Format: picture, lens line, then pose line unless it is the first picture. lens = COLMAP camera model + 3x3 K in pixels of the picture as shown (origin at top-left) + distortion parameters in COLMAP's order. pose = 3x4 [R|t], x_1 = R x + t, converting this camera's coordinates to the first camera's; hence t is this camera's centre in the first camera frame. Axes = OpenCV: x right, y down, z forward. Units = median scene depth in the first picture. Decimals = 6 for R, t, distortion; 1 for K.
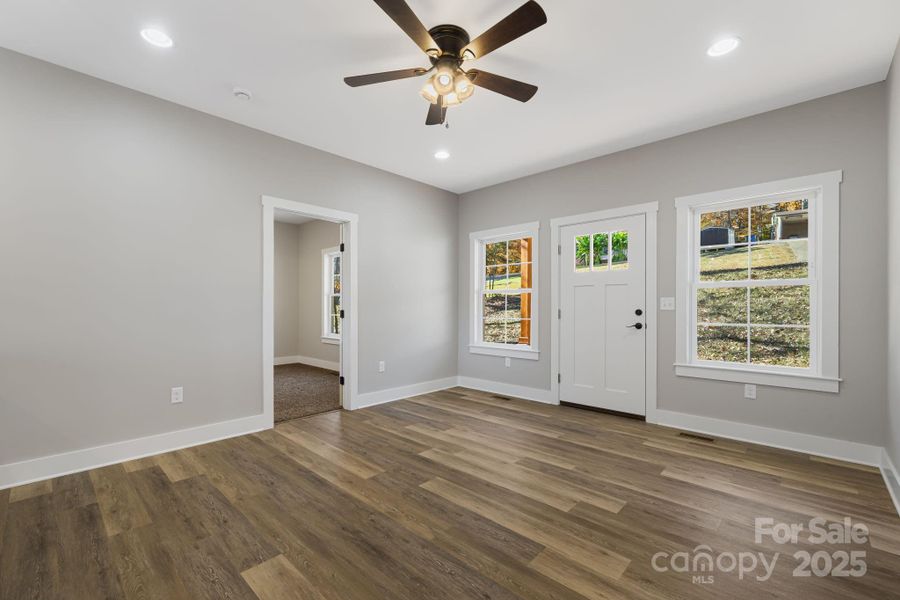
lens RADIAL K [[383.5, 0, 437.4], [0, 383.5, 301.2], [0, 0, 1]] dist [-0.000961, -0.000148]
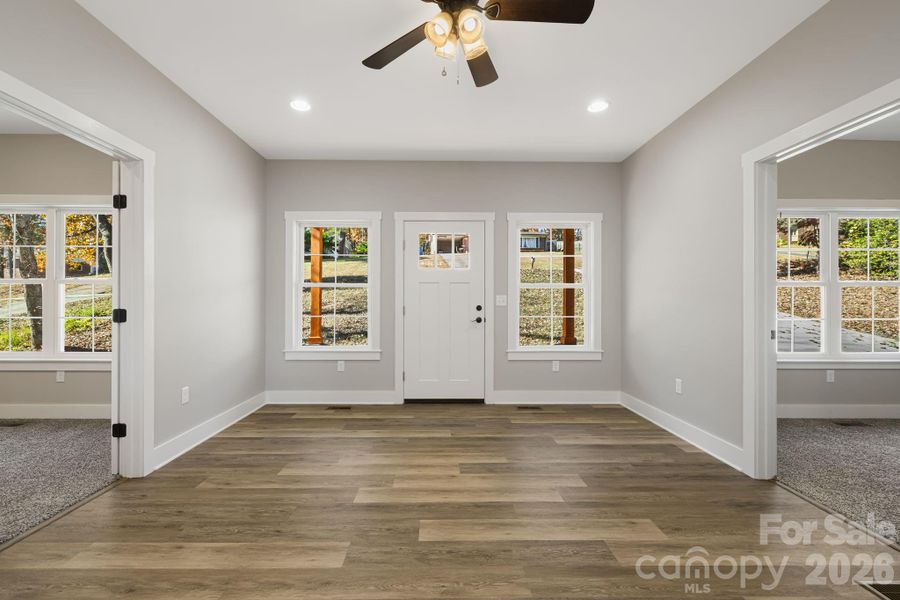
lens RADIAL K [[383.5, 0, 437.4], [0, 383.5, 301.2], [0, 0, 1]] dist [-0.000961, -0.000148]
pose [[0.712027, 0.001972, 0.702149, -0.358661], [-0.010000, 0.999923, 0.007332, 0.001717], [-0.702080, -0.012242, 0.711992, 0.285607]]
